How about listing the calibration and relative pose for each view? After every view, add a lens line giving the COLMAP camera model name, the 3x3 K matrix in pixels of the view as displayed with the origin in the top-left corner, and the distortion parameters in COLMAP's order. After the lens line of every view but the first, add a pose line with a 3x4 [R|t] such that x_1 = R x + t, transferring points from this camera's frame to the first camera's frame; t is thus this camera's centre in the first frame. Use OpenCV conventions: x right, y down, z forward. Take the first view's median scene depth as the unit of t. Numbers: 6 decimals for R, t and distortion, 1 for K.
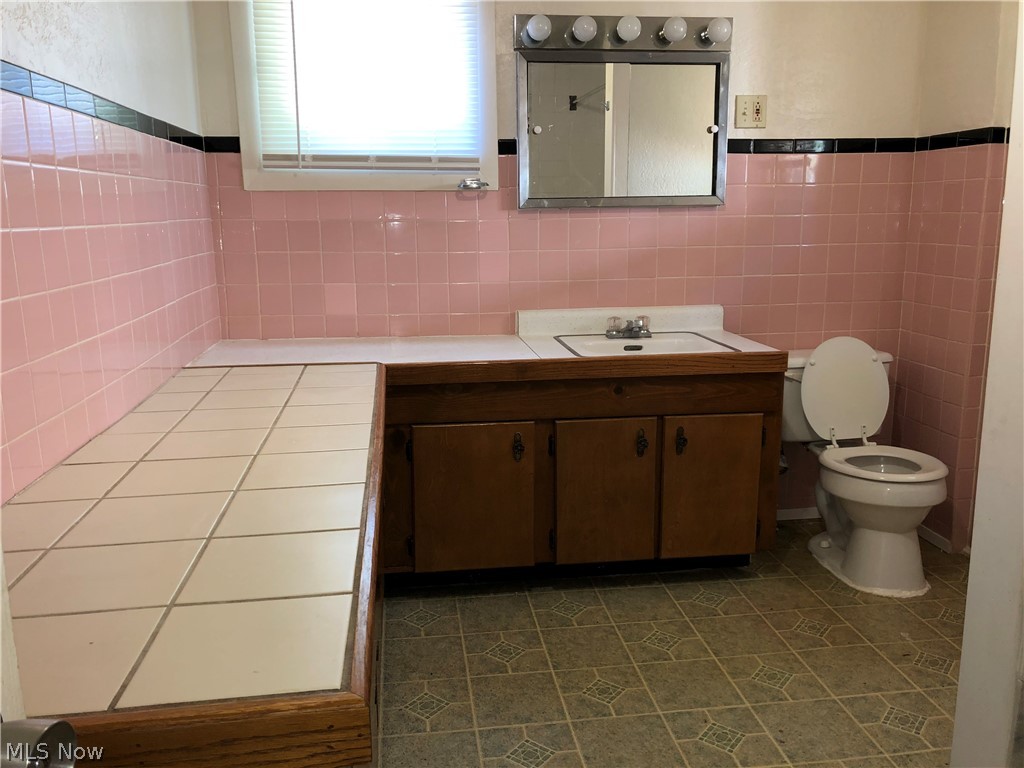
lens RADIAL K [[851.2, 0, 511.9], [0, 851.2, 377.8], [0, 0, 1]] dist [0.028834, -0.015159]
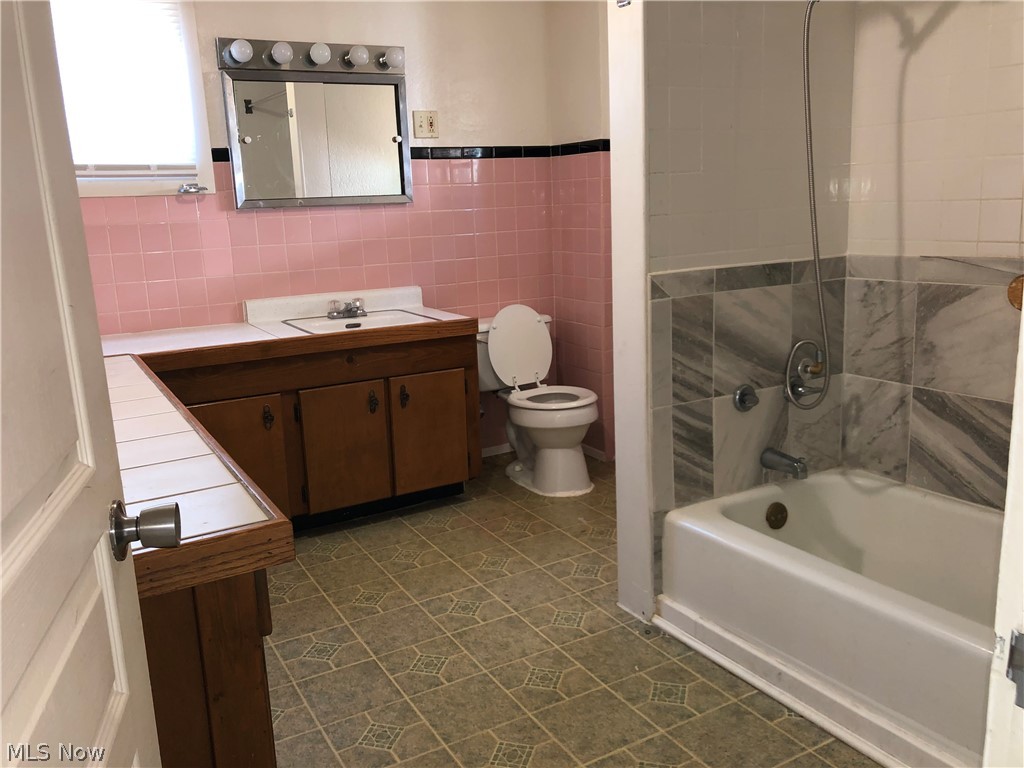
lens RADIAL K [[841.9, 0, 512.0], [0, 841.9, 384.0], [0, 0, 1]] dist [0.128551, -0.336063]
pose [[0.924943, -0.106741, 0.364811, -0.091216], [0.101758, 0.994264, 0.032919, 0.029459], [-0.366232, 0.006675, 0.930500, -0.173771]]
